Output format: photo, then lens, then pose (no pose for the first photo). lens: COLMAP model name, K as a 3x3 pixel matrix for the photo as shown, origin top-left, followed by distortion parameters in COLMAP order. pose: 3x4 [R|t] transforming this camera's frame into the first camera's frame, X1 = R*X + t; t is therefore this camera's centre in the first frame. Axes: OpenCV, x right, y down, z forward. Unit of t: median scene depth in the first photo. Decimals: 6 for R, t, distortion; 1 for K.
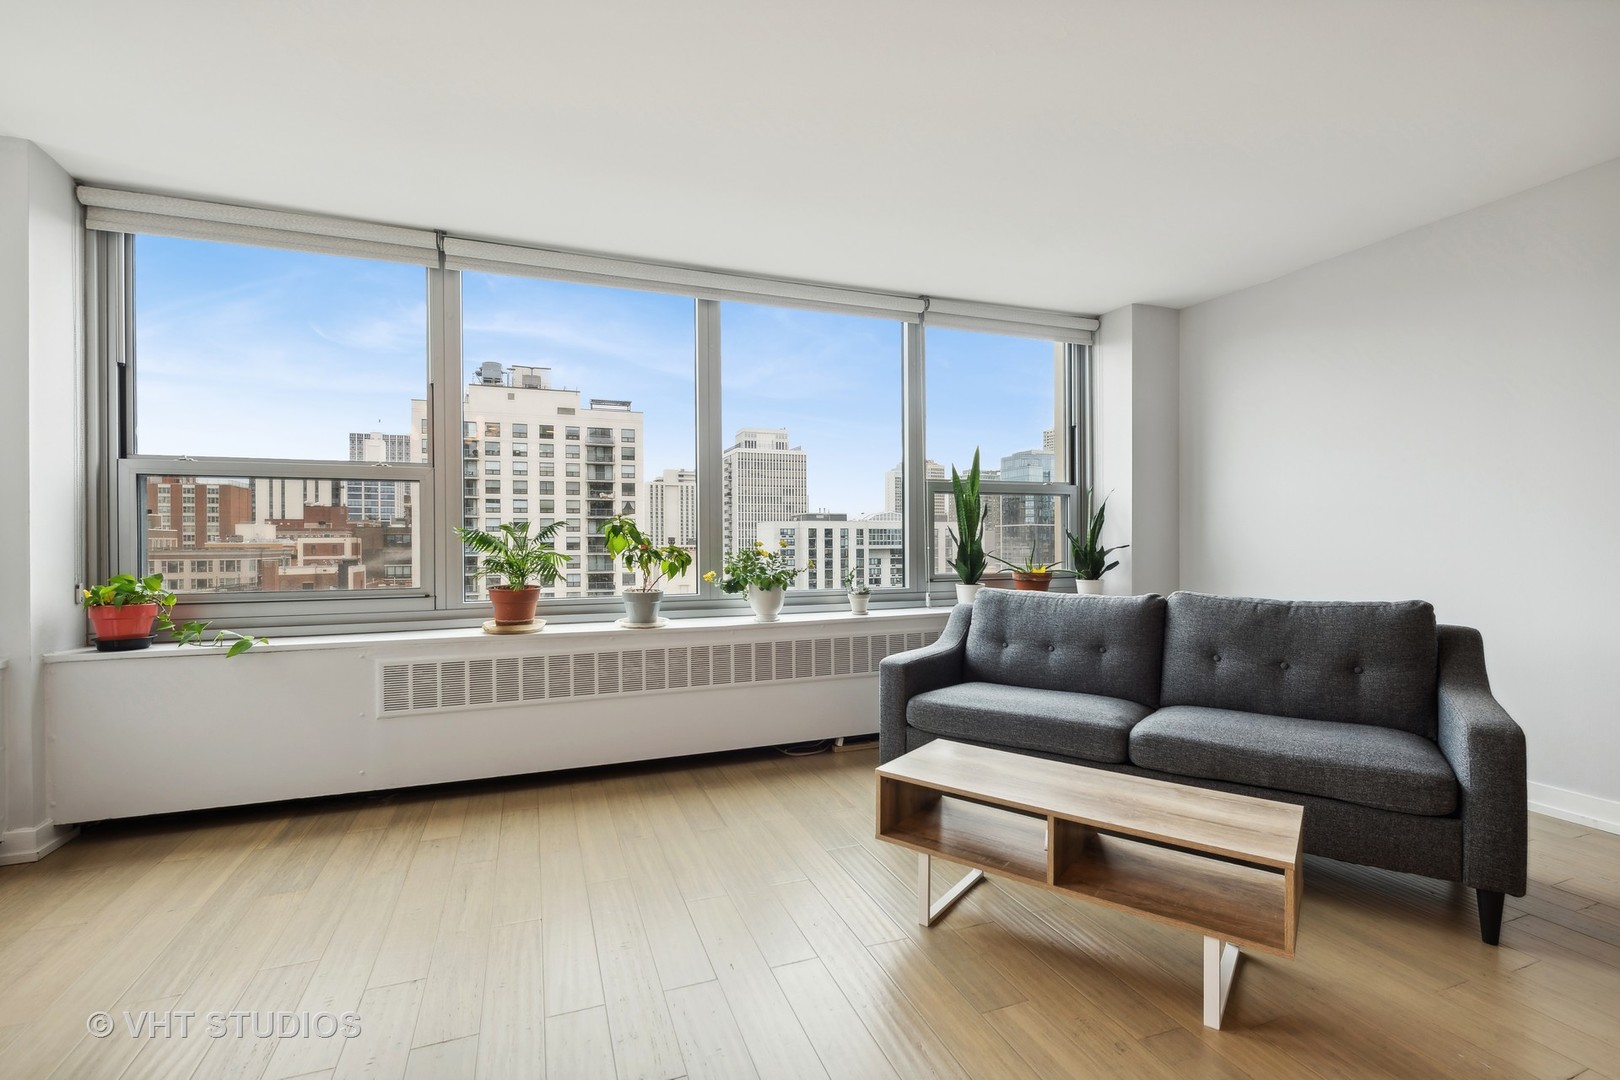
lens RADIAL K [[725.3, 0, 813.1], [0, 725.3, 547.6], [0, 0, 1]] dist [0.006782, -0.002792]
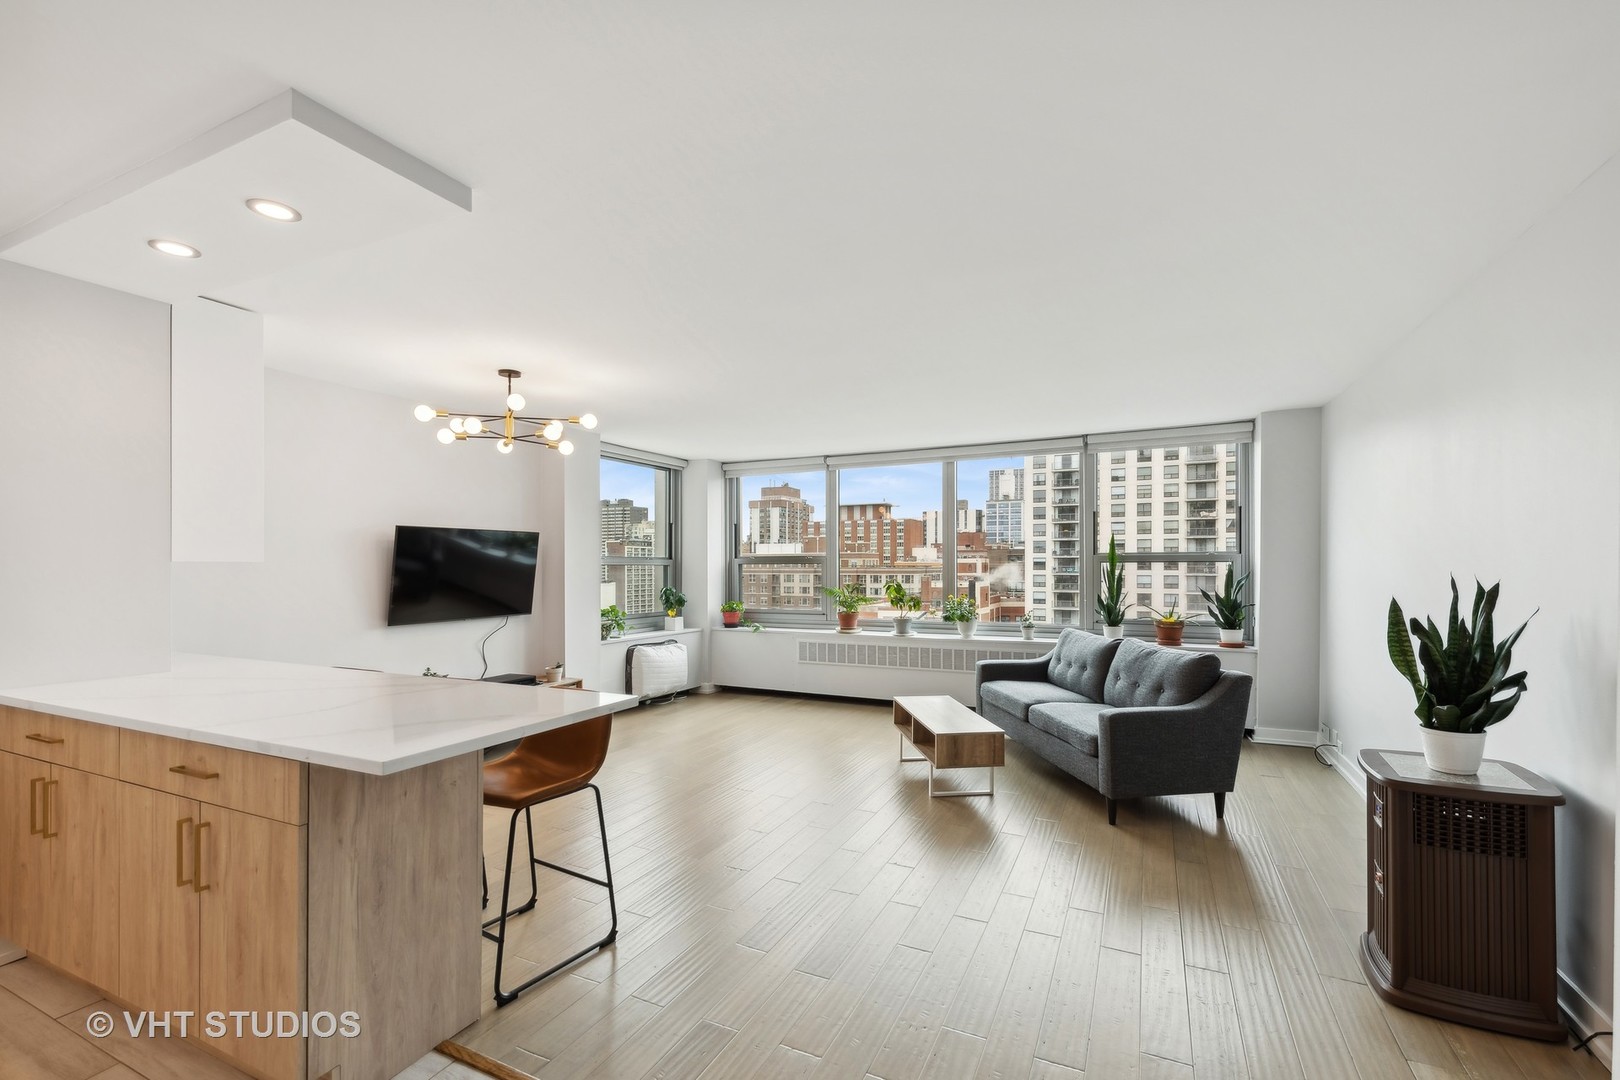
lens RADIAL K [[688.5, 0, 815.5], [0, 688.5, 568.5], [0, 0, 1]] dist [0.010836, -0.004299]
pose [[0.686116, 0.007399, -0.727455, 0.897892], [-0.004588, 0.999972, 0.005844, -0.078735], [0.727478, -0.000672, 0.686131, -0.441617]]
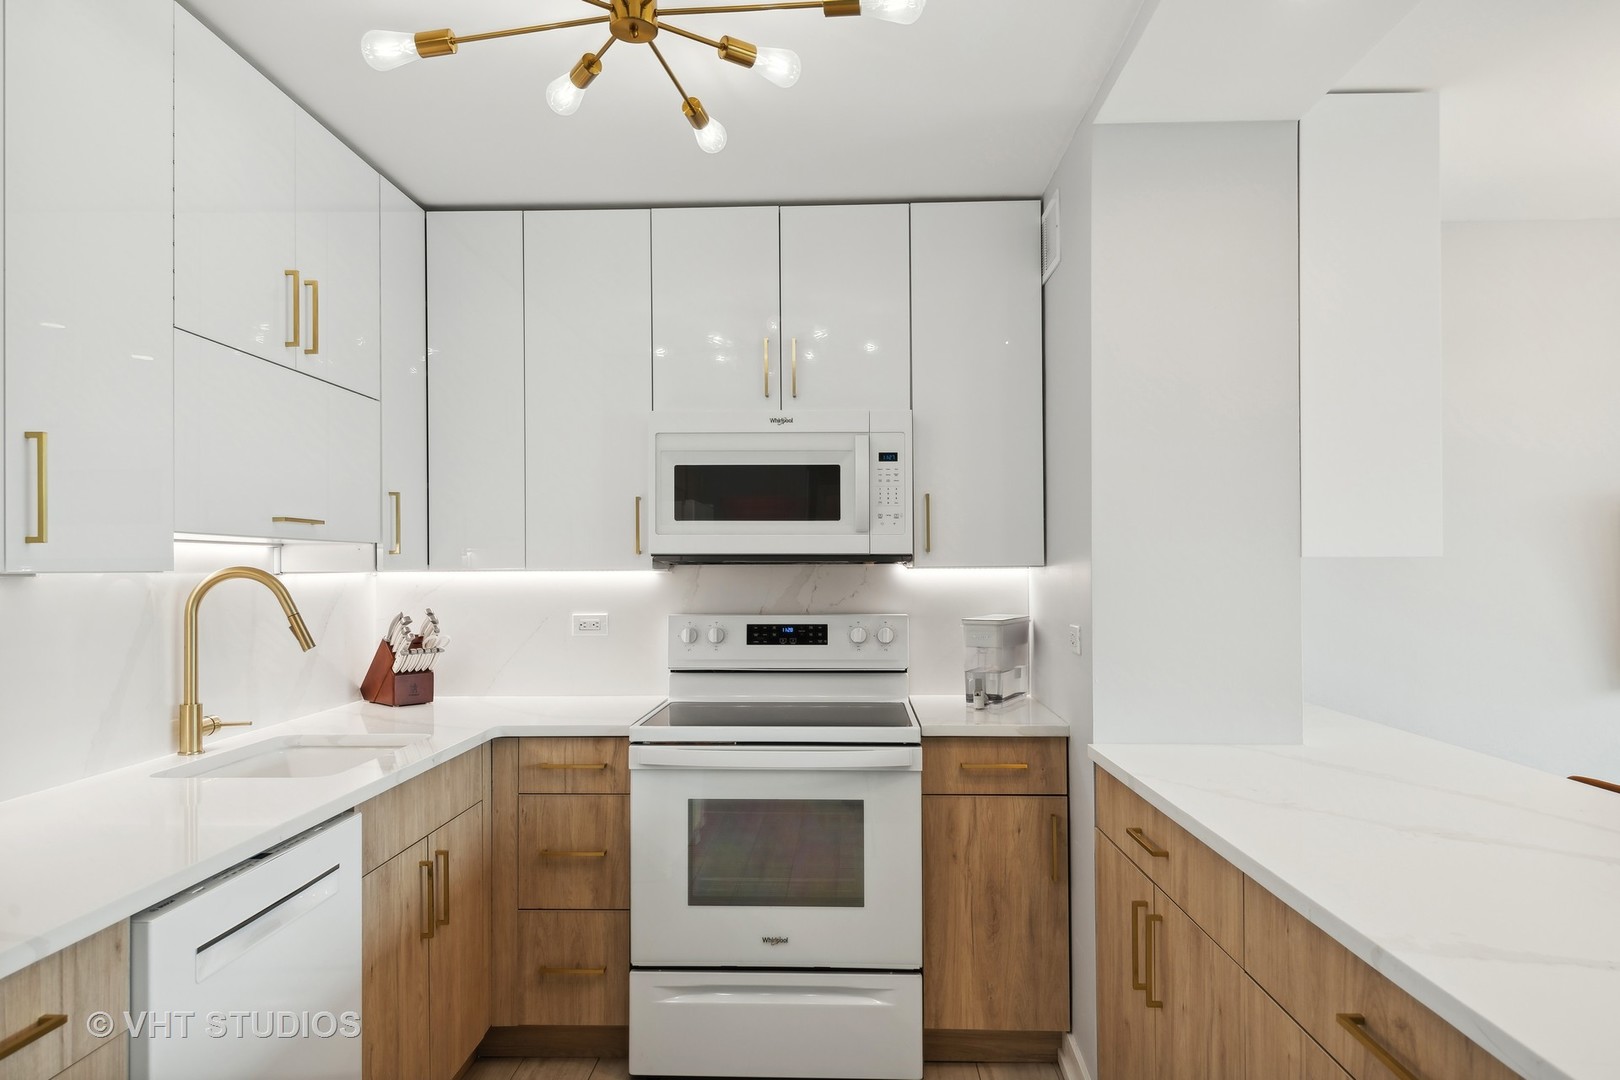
lens RADIAL K [[1015.7, 0, 822.0], [0, 1015.7, 553.9], [0, 0, 1]] dist [0.018236, -0.001776]
pose [[-0.388108, -0.005825, -0.921595, 0.593170], [0.002827, 0.999968, -0.007511, -0.077382], [0.921609, -0.005520, -0.388079, -0.461978]]
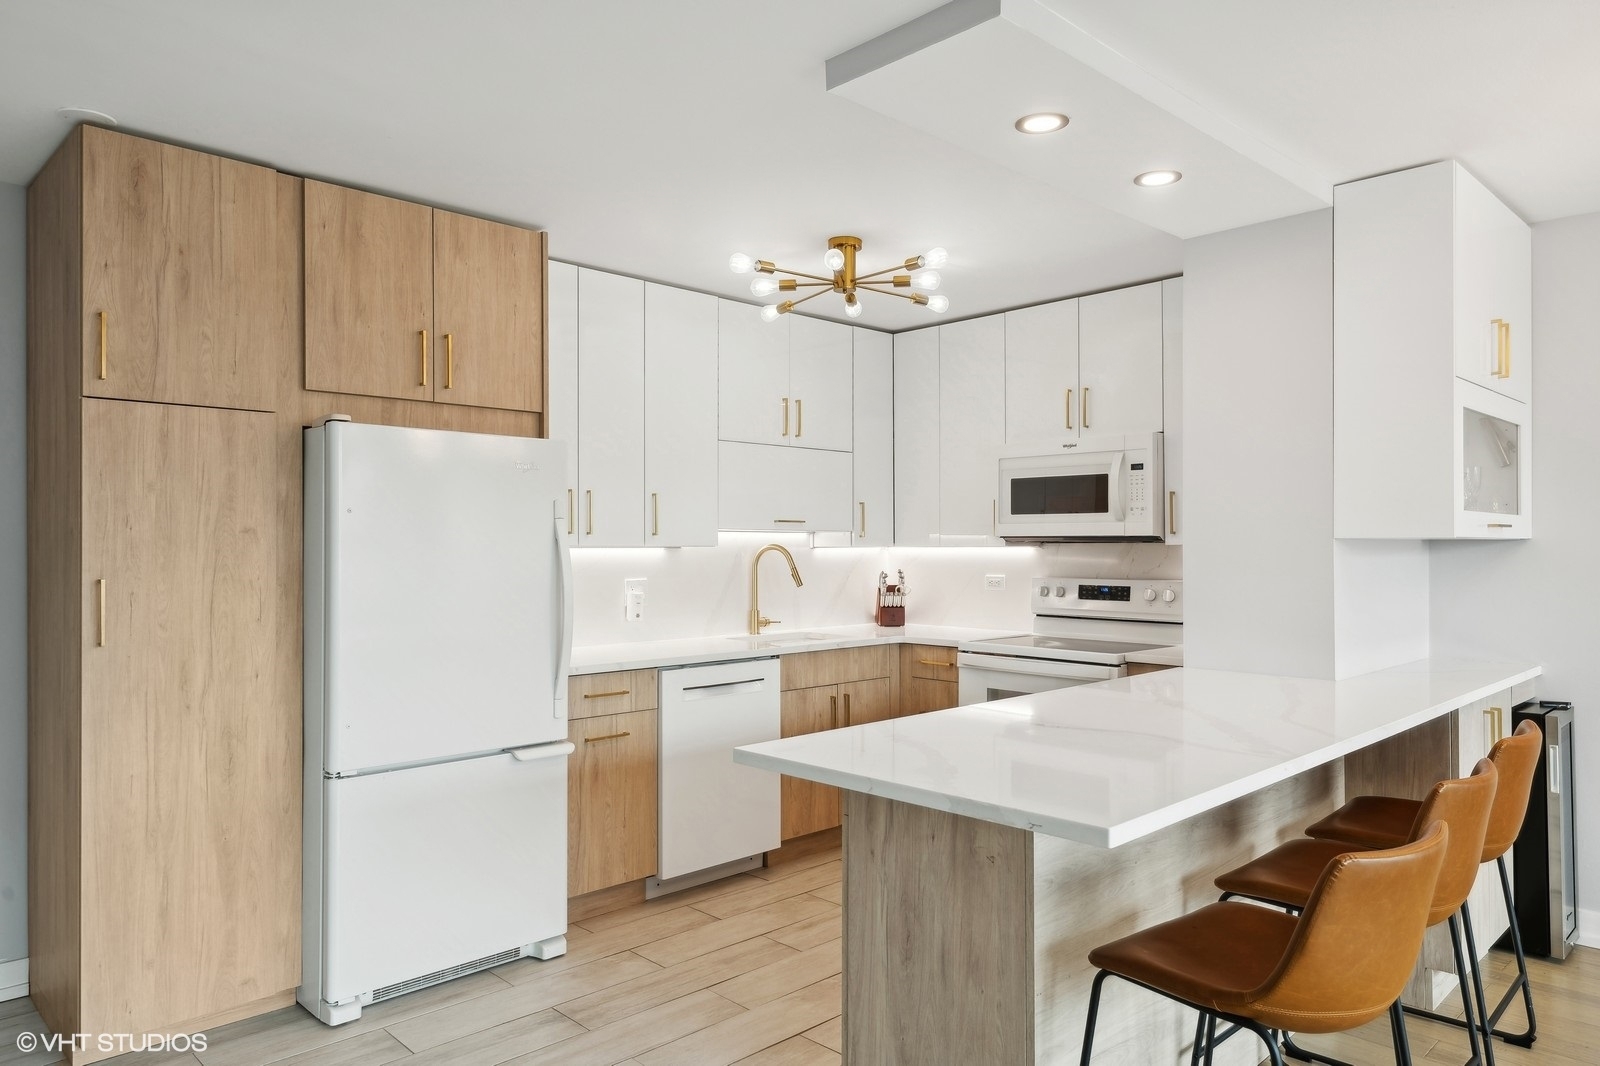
lens RADIAL K [[1071.6, 0, 829.5], [0, 1071.6, 536.5], [0, 0, 1]] dist [0.023592, -0.014400]
pose [[-0.916113, 0.002011, -0.400915, 0.625393], [0.004657, 0.999973, -0.005627, -0.077214], [0.400893, -0.007022, -0.916098, 0.217483]]
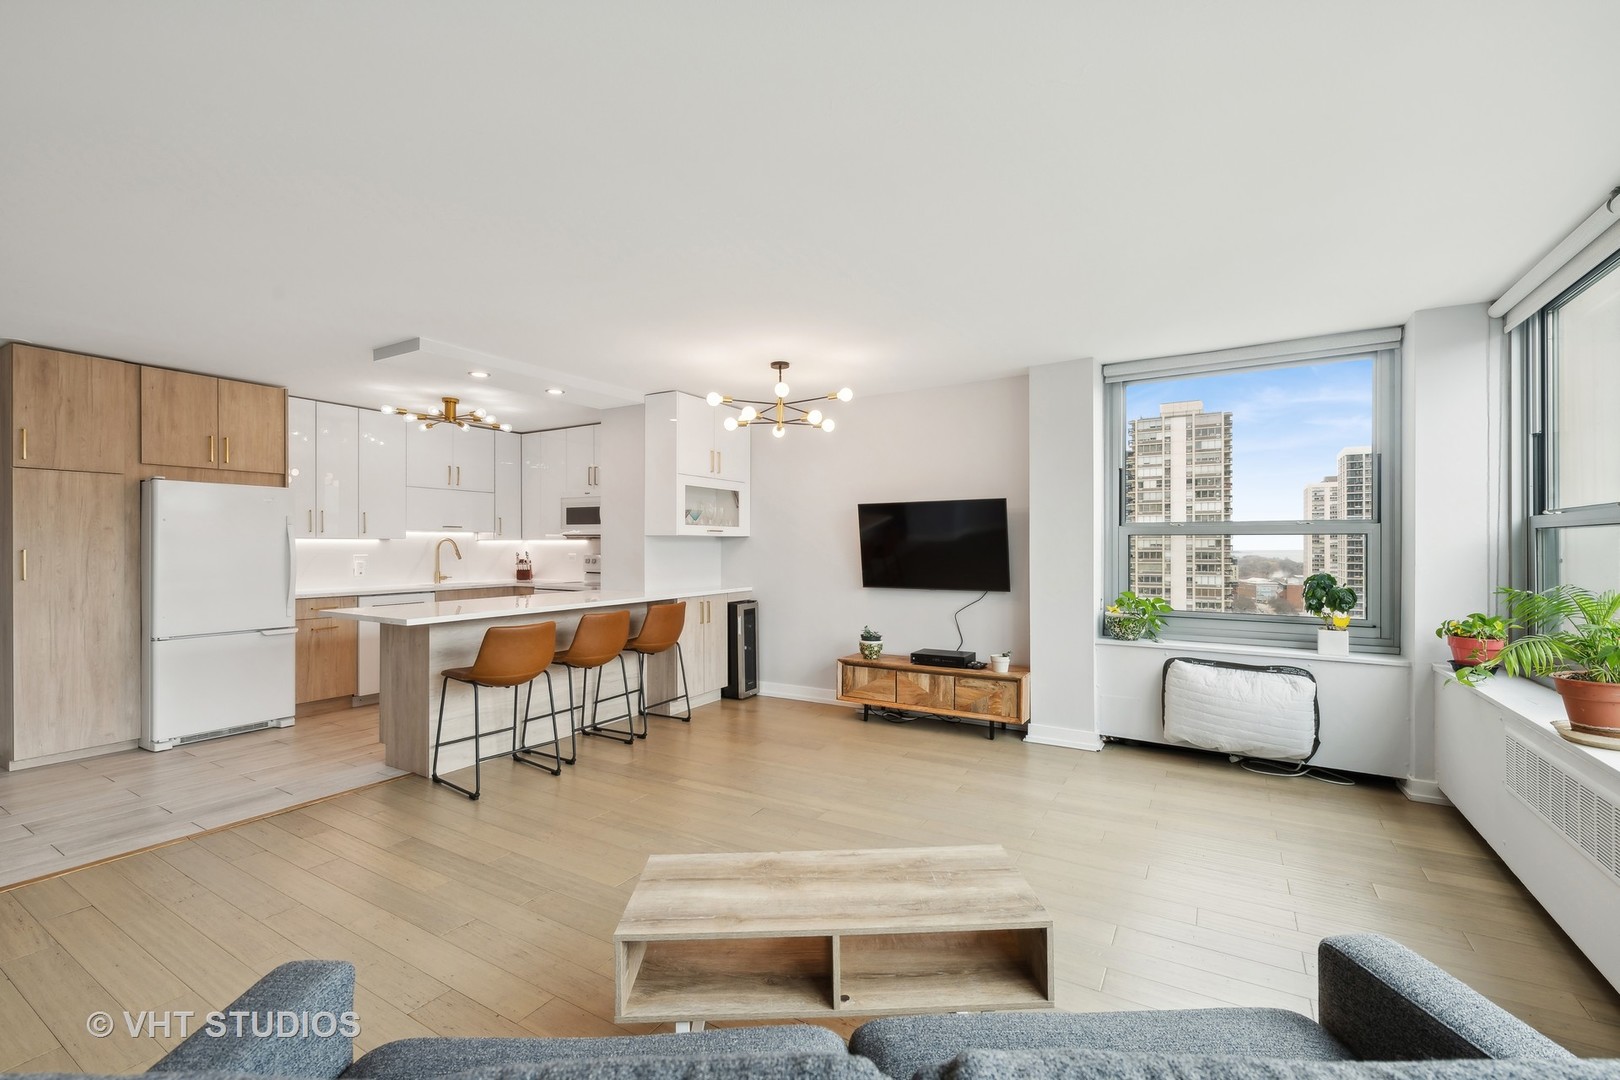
lens RADIAL K [[688.5, 0, 818.7], [0, 688.5, 544.9], [0, 0, 1]] dist [0.010836, -0.004299]
pose [[-0.784365, 0.004043, -0.620287, 0.494390], [0.001982, 0.999990, 0.004012, -0.064115], [0.620297, 0.001917, -0.784365, 0.899879]]
